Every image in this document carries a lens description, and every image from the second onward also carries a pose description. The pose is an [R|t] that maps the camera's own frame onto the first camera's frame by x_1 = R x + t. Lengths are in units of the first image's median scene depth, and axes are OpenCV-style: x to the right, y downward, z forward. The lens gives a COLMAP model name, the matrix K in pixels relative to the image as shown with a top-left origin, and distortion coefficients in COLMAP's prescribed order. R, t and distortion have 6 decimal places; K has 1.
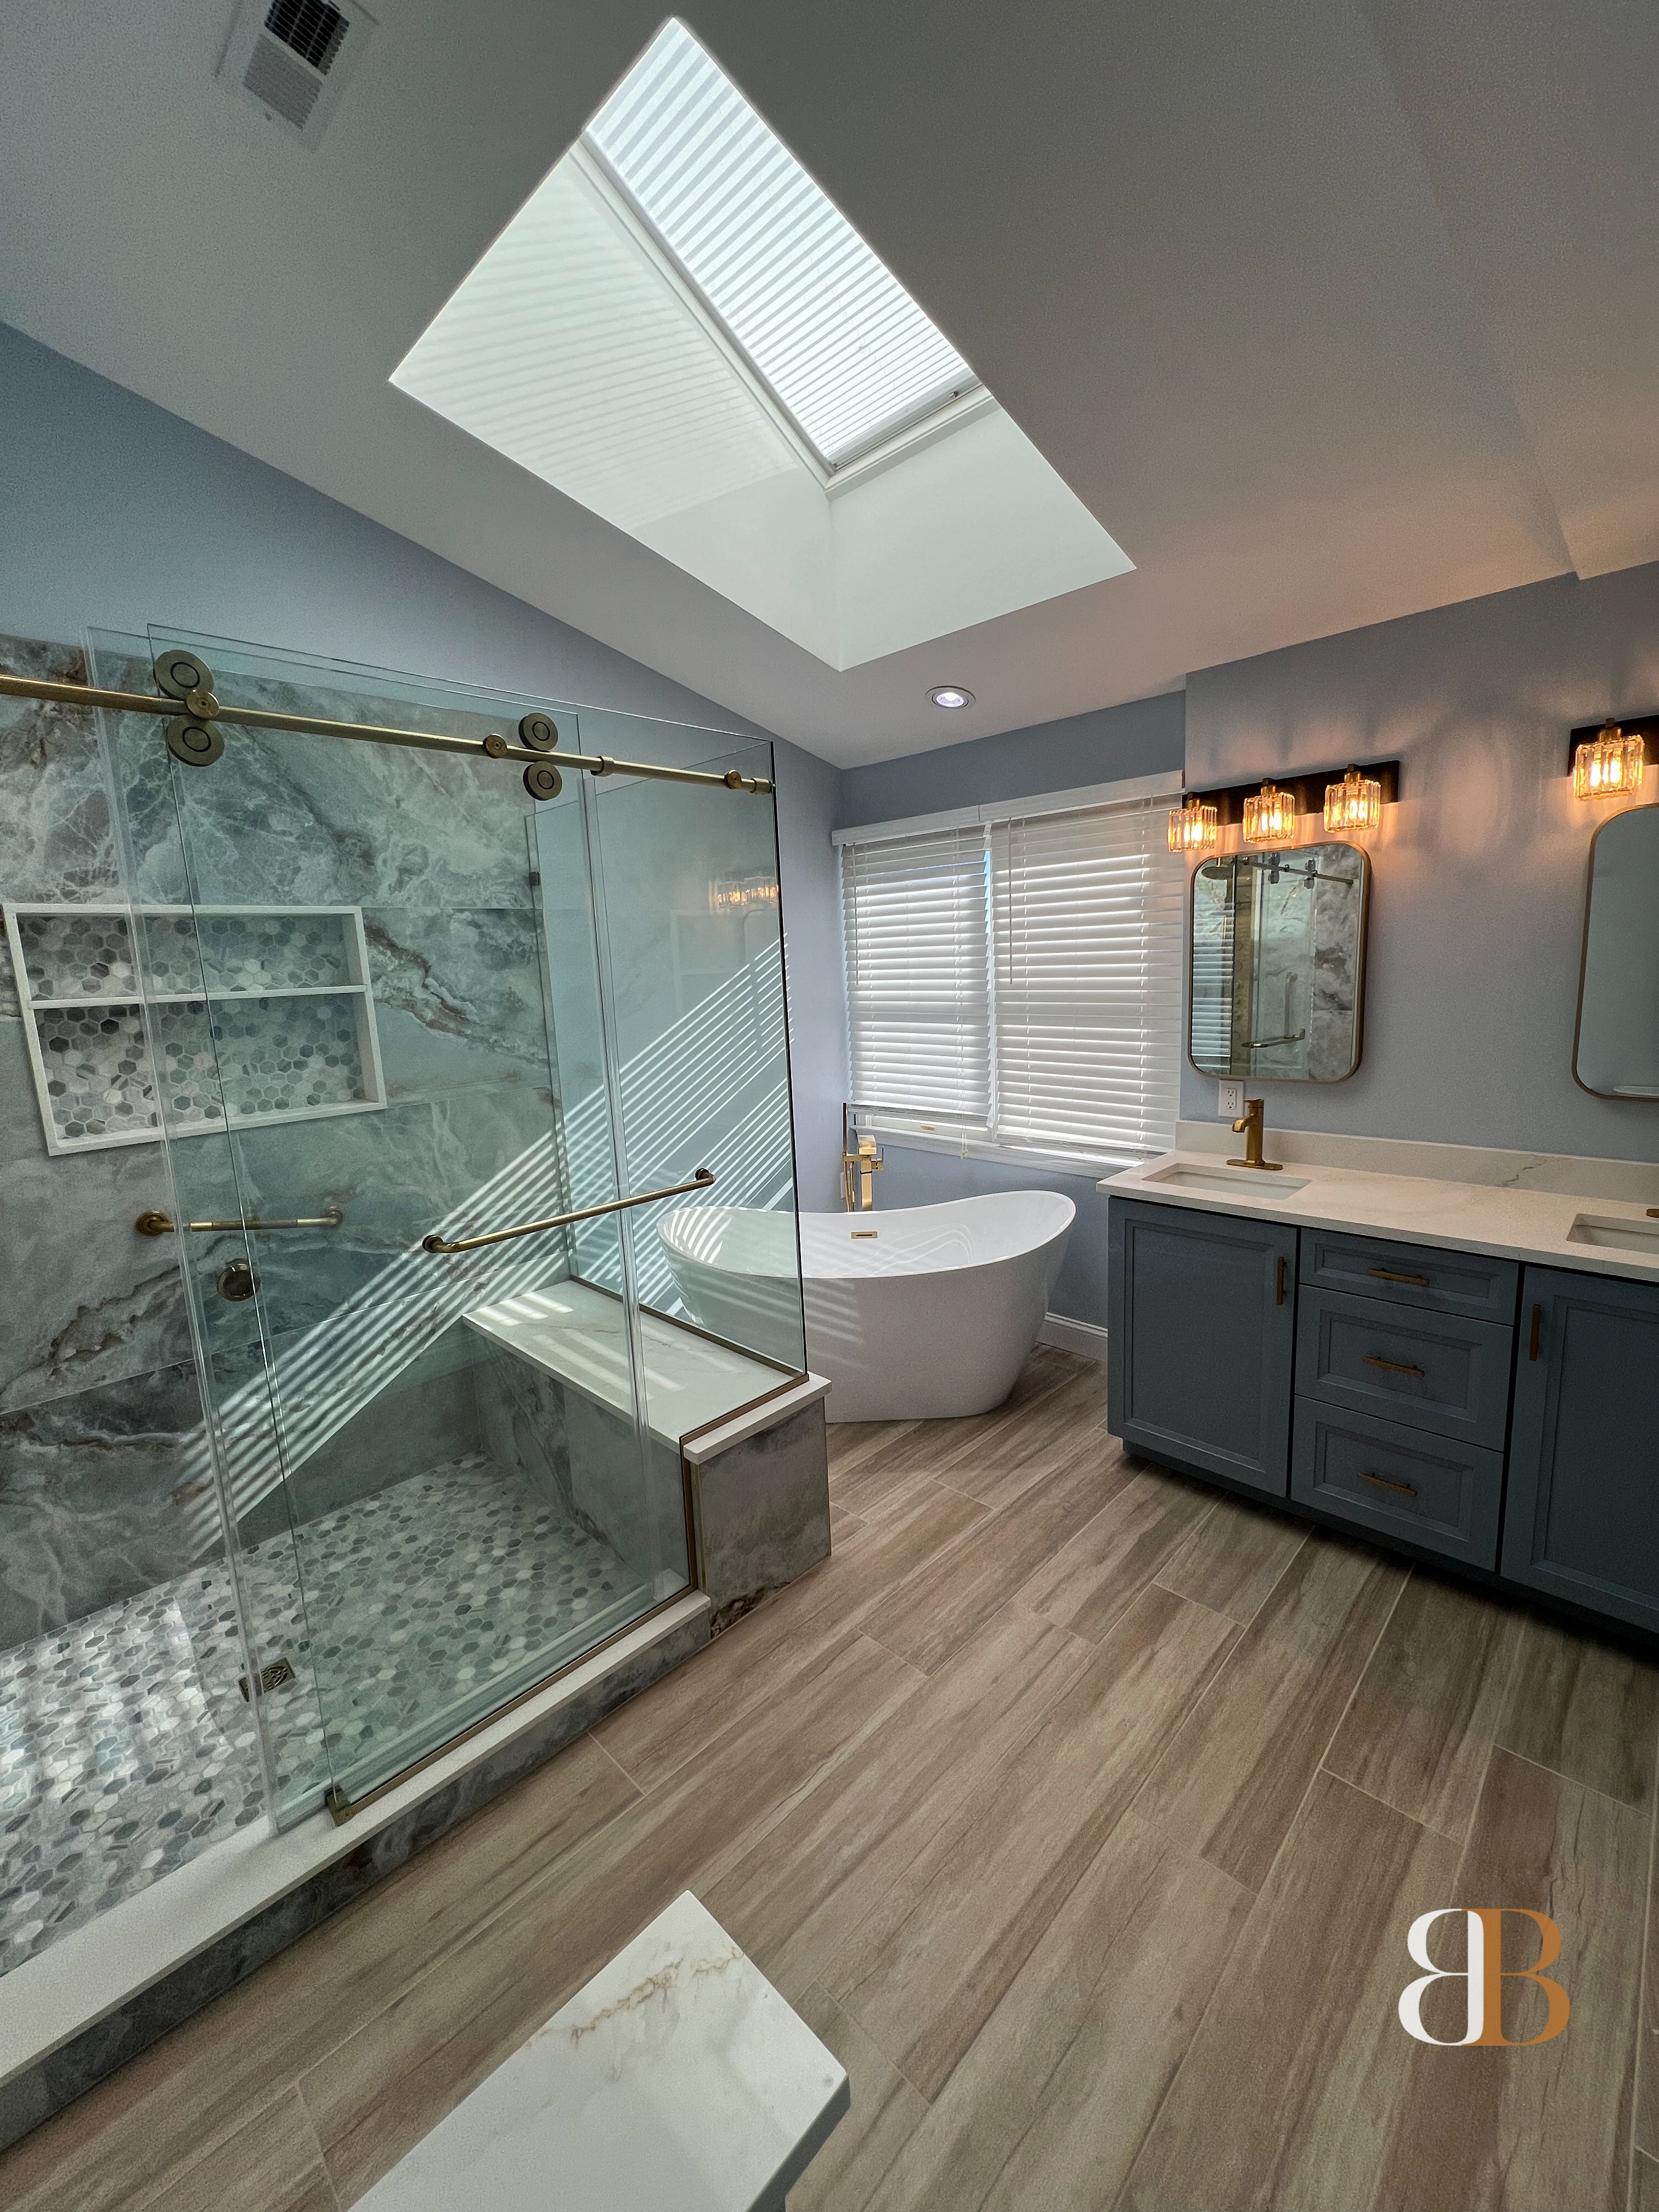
lens RADIAL K [[885.5, 0, 837.1], [0, 885.5, 1104.7], [0, 0, 1]] dist [-0.003708, 0.000937]
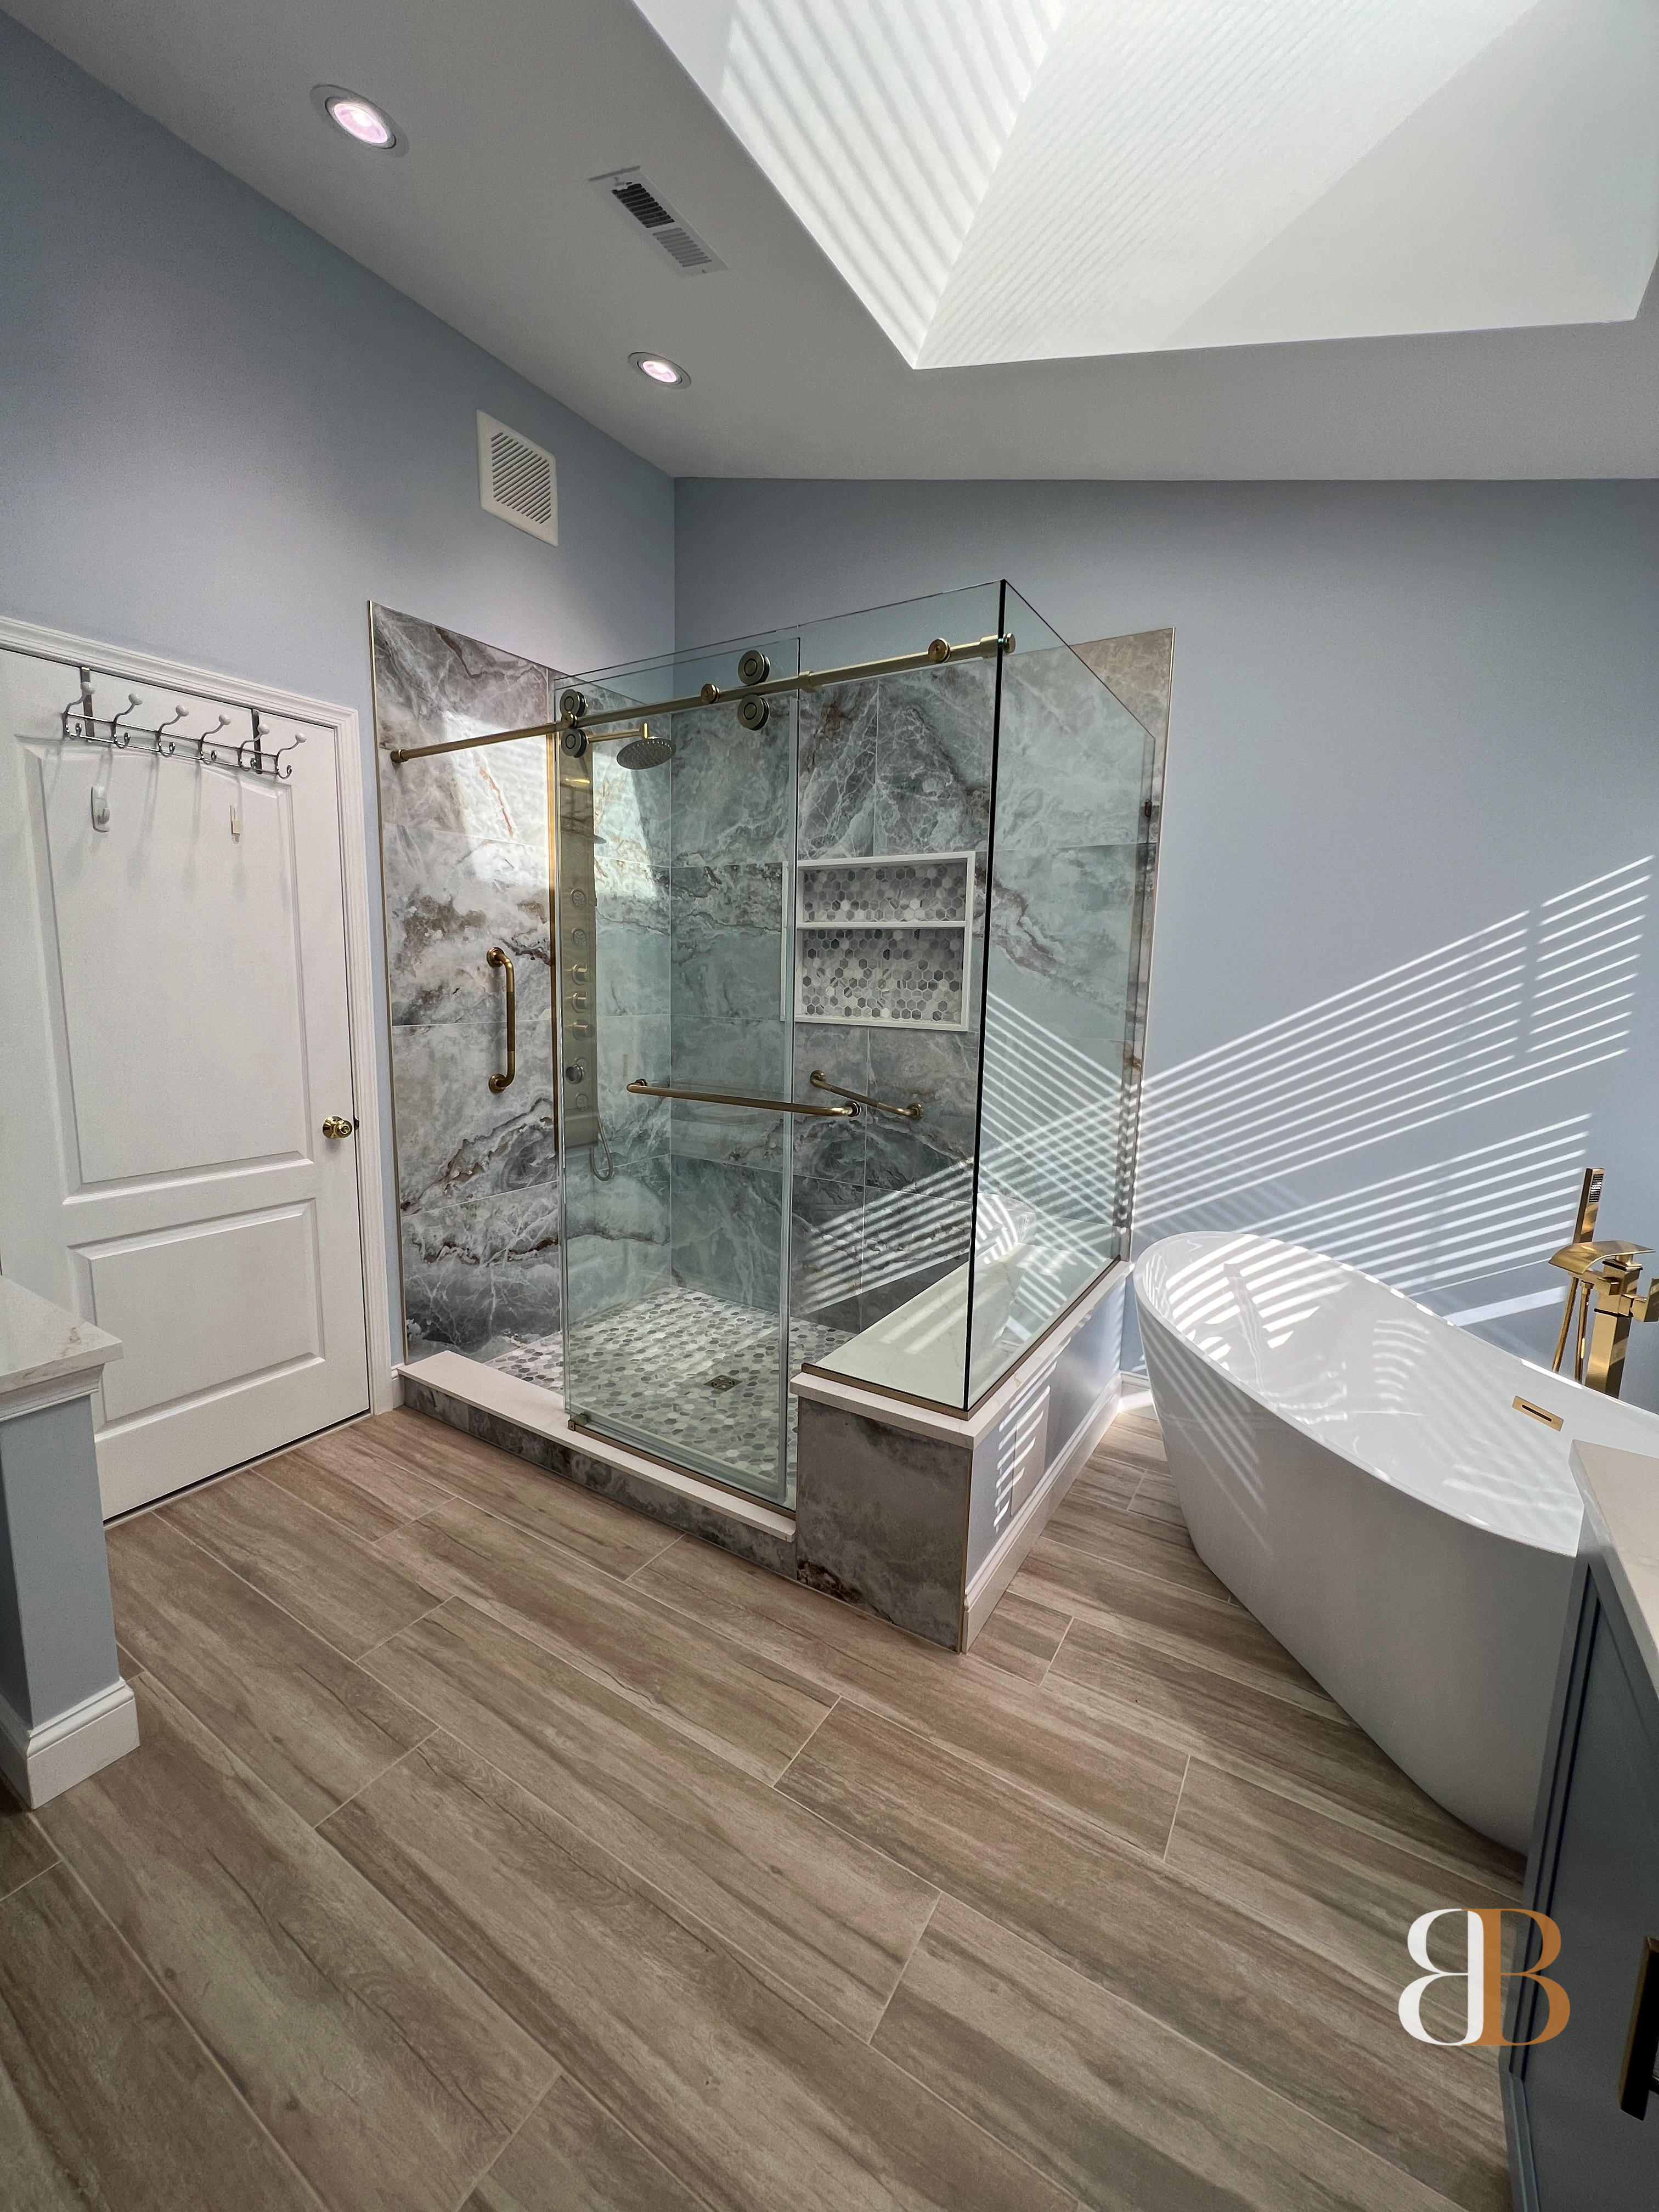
lens RADIAL K [[885.5, 0, 830.9], [0, 885.5, 1102.5], [0, 0, 1]] dist [-0.003708, 0.000937]
pose [[0.214143, 0.194005, -0.957343, 0.584650], [-0.186456, 0.970176, 0.154898, -0.053637], [0.958841, 0.145332, 0.243929, 0.606763]]
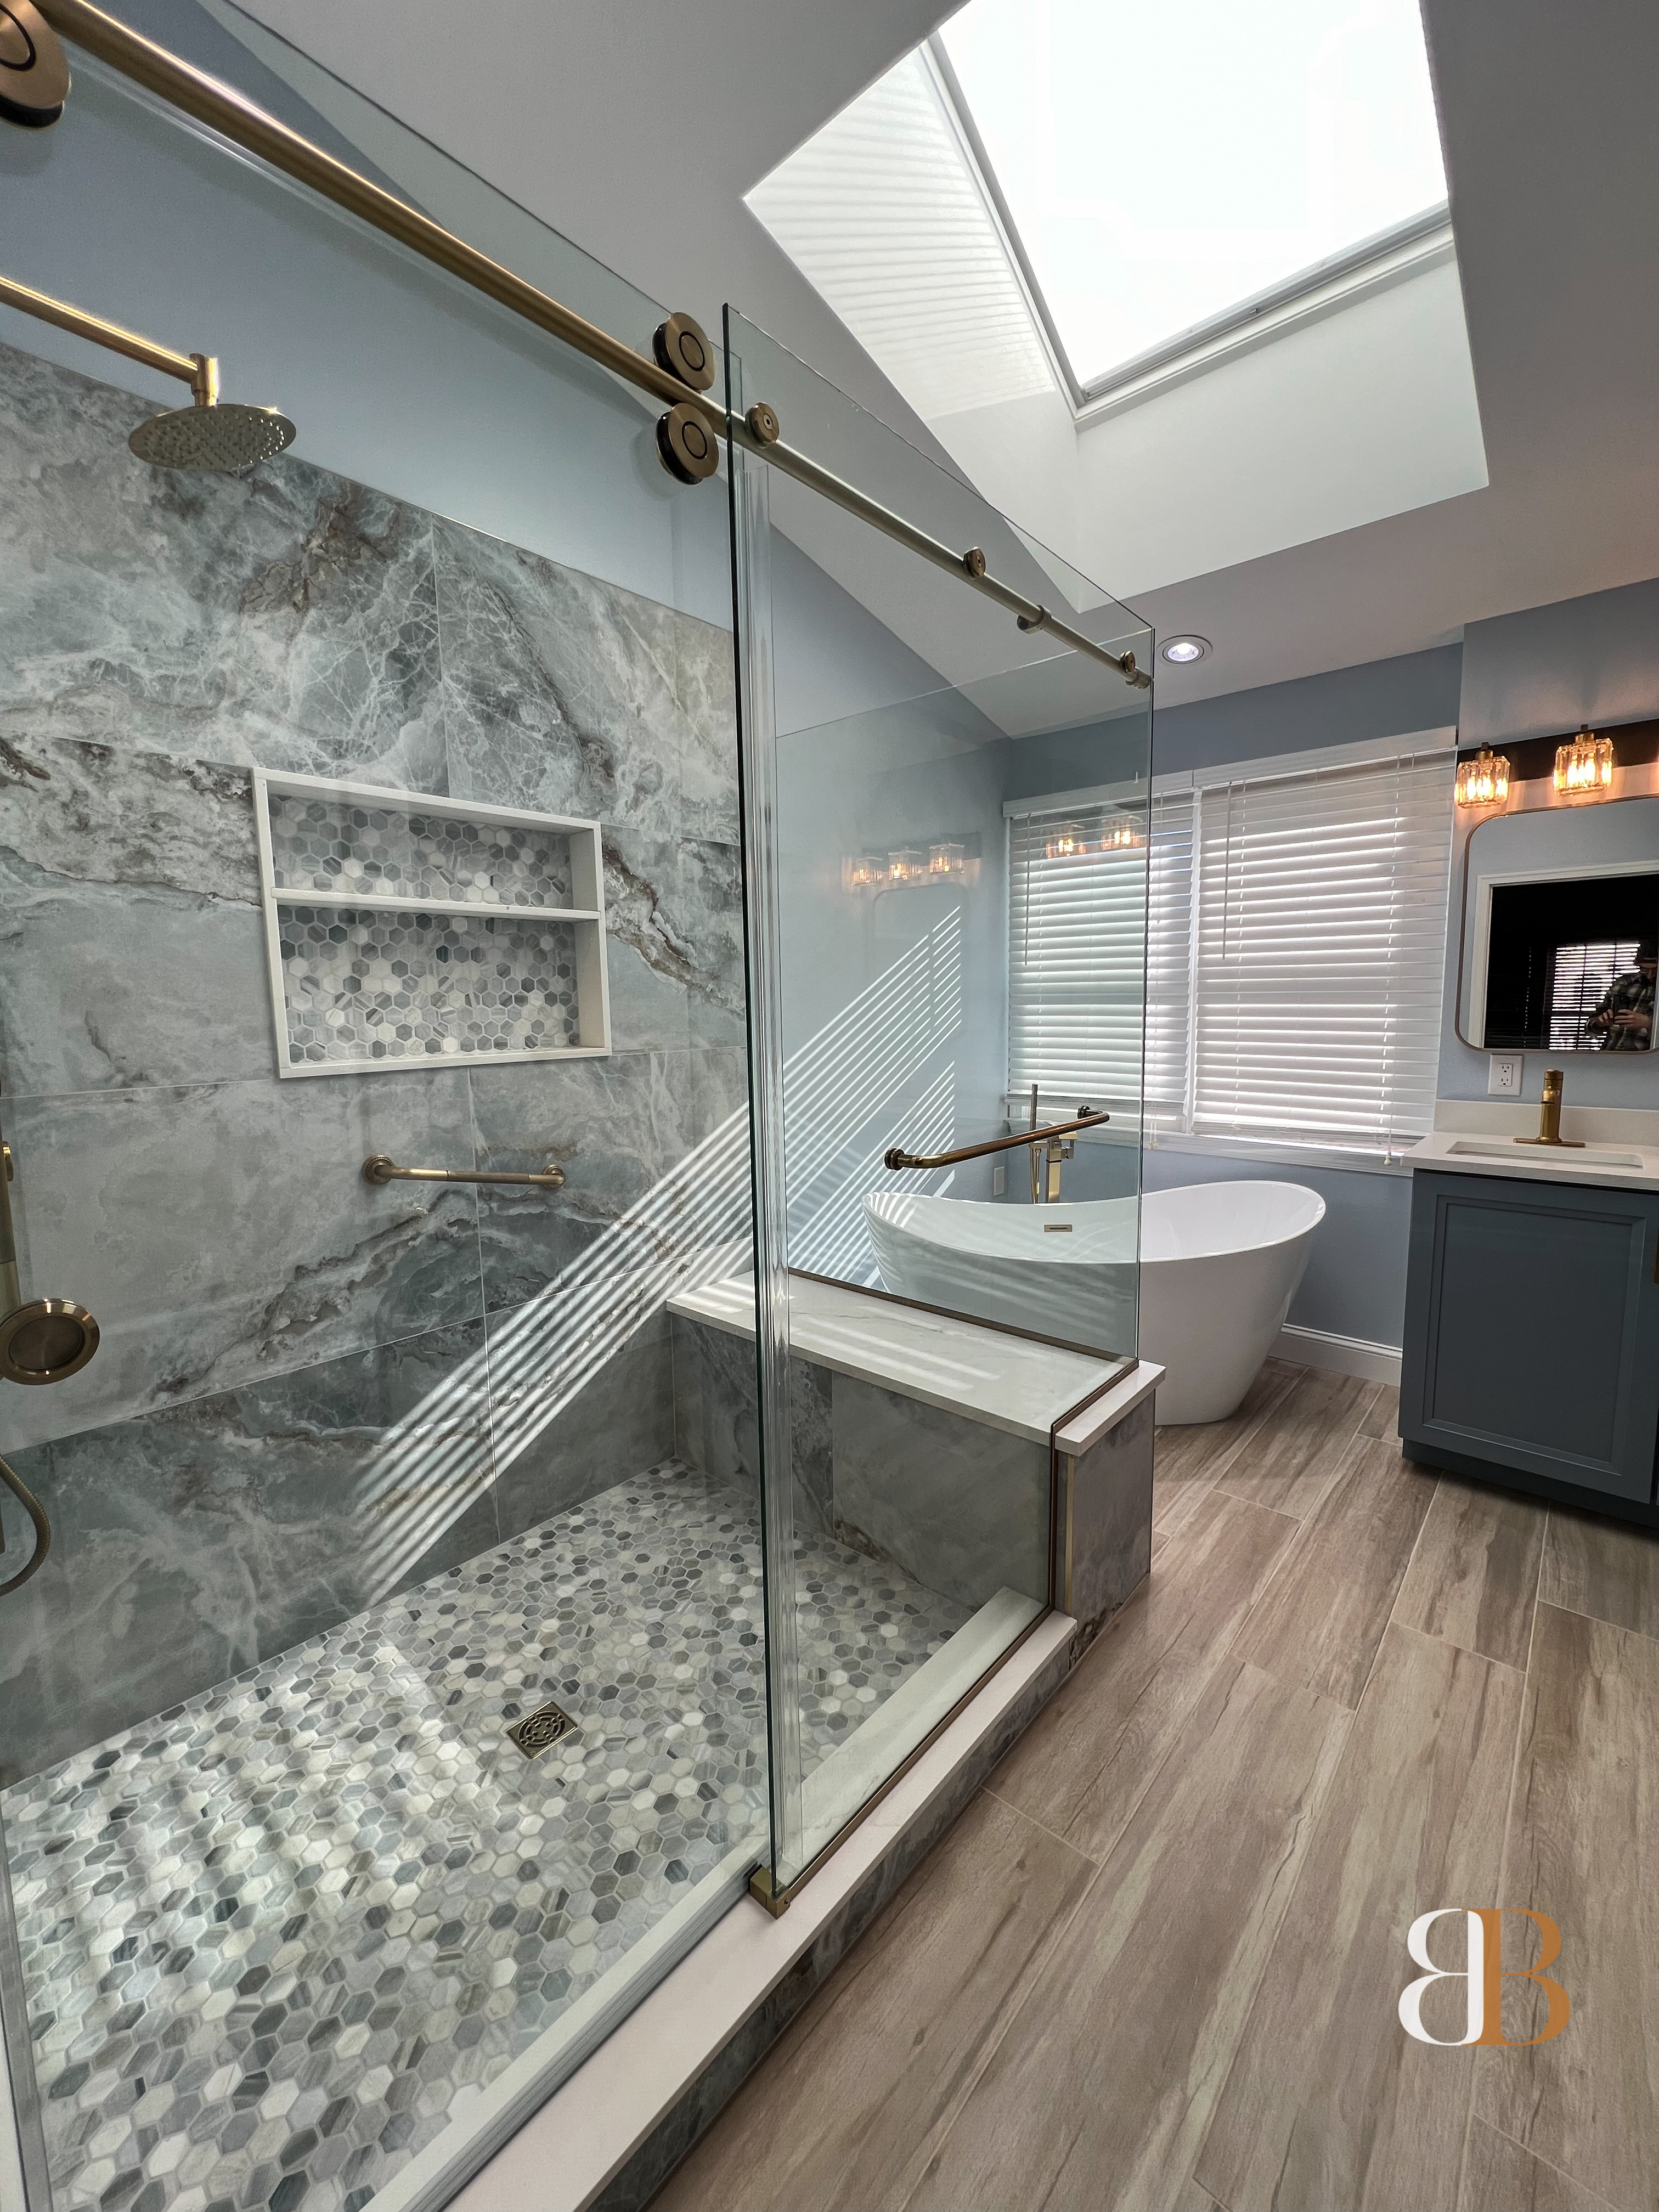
lens RADIAL K [[885.5, 0, 837.6], [0, 885.5, 1102.6], [0, 0, 1]] dist [-0.003708, 0.000937]
pose [[0.998168, 0.023282, 0.055850, -0.354316], [-0.020780, 0.998772, -0.044964, 0.090349], [-0.056828, 0.043721, 0.997426, 0.127310]]
